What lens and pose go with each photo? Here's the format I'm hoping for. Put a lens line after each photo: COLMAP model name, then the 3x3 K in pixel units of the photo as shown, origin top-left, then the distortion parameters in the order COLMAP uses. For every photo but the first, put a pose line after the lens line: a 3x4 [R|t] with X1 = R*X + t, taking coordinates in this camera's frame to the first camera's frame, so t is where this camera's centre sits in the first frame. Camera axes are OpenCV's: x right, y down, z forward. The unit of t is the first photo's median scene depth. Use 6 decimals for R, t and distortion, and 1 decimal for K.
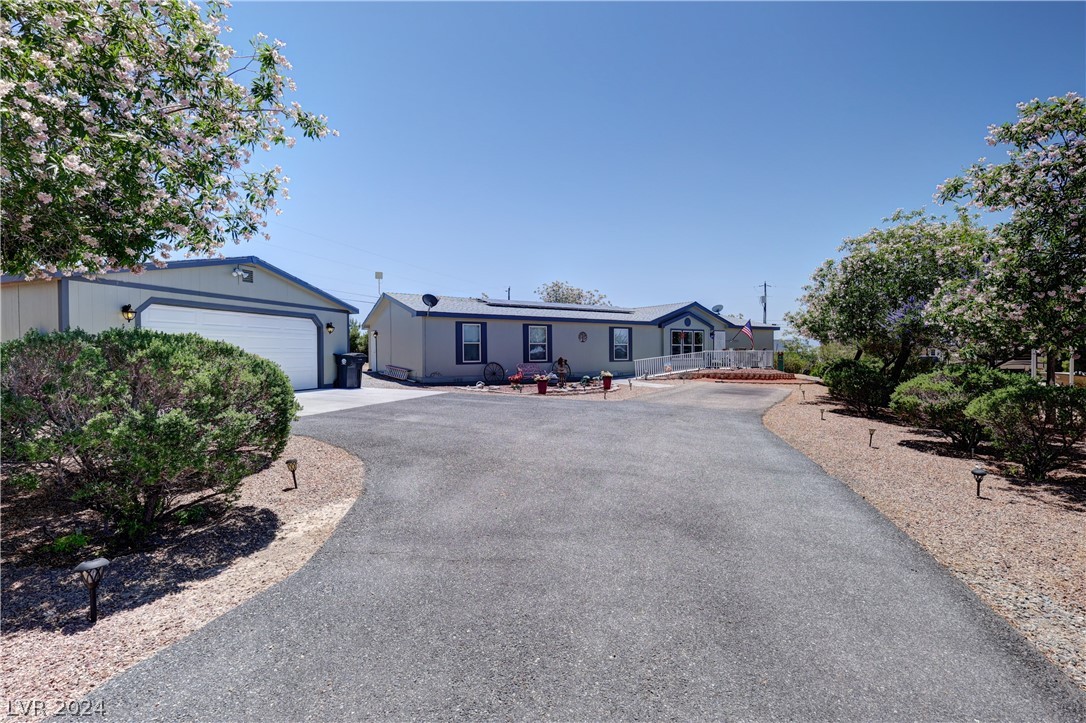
lens RADIAL K [[460.9, 0, 547.4], [0, 460.9, 360.8], [0, 0, 1]] dist [0.003224, -0.000088]
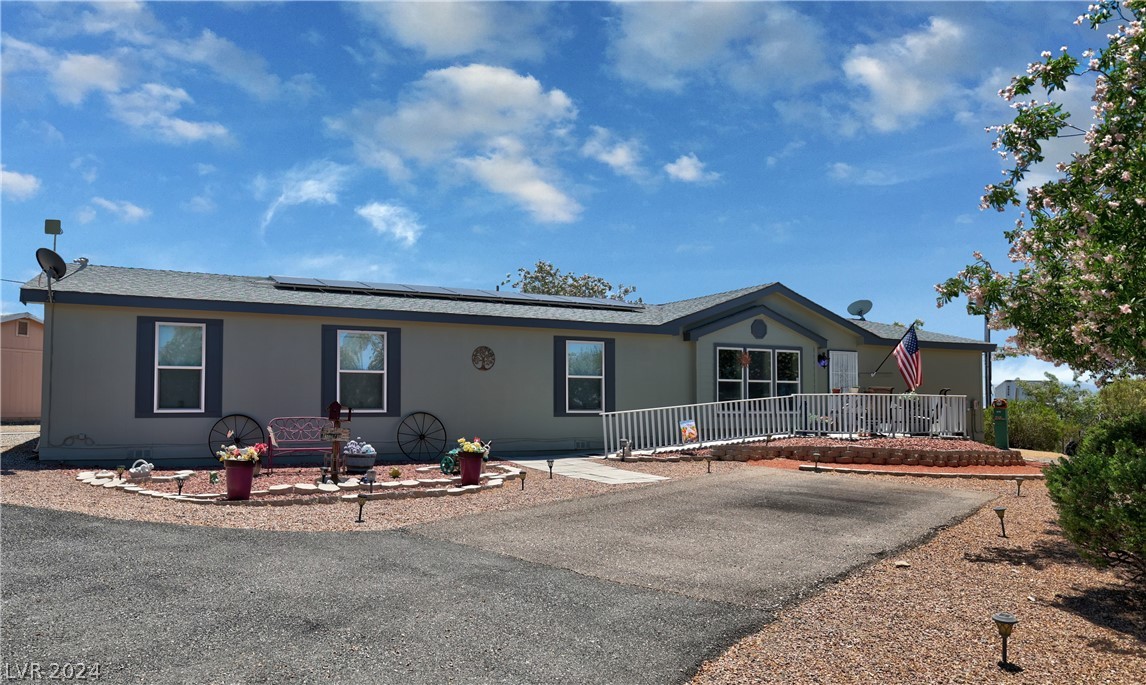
lens RADIAL K [[761.1, 0, 513.9], [0, 761.1, 384.1], [0, 0, 1]] dist [0.000176, 0.003566]
pose [[0.990173, 0.005430, -0.139745, 0.254167], [-0.011494, 0.999025, -0.042623, 0.003210], [0.139377, 0.043811, 0.989270, 0.365929]]
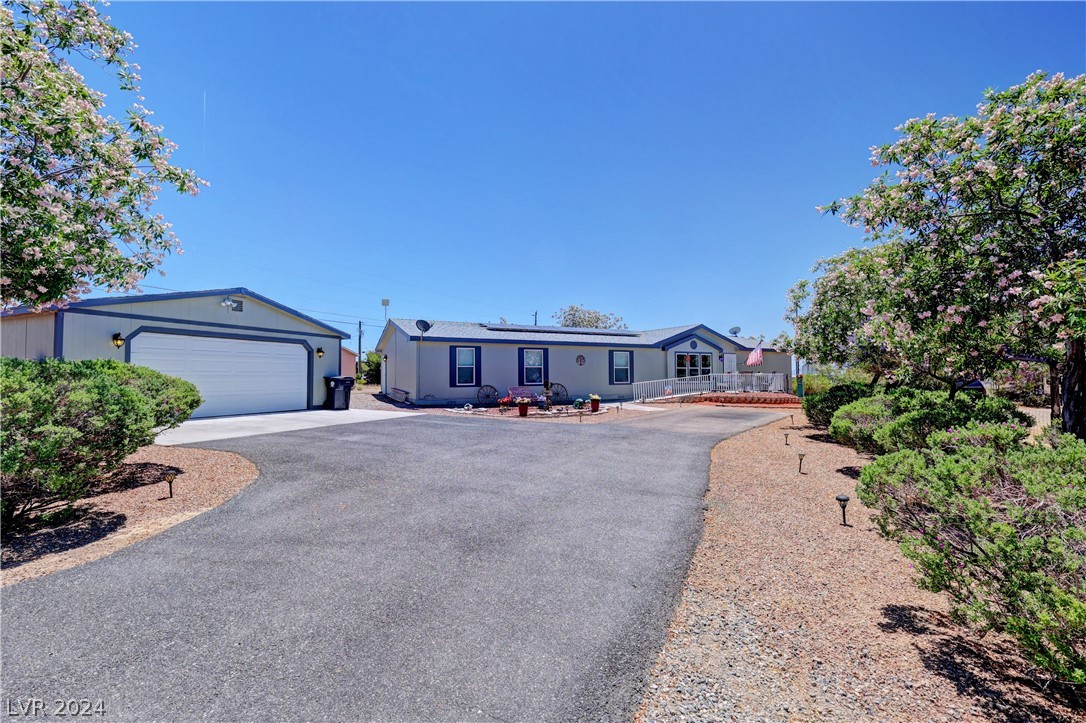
lens RADIAL K [[460.9, 0, 547.3], [0, 460.9, 360.1], [0, 0, 1]] dist [0.003224, -0.000088]
pose [[0.996272, -0.003191, -0.086214, 0.112253], [-0.001300, 0.998647, -0.051986, 0.000629], [0.086263, 0.051904, 0.994919, -0.010658]]
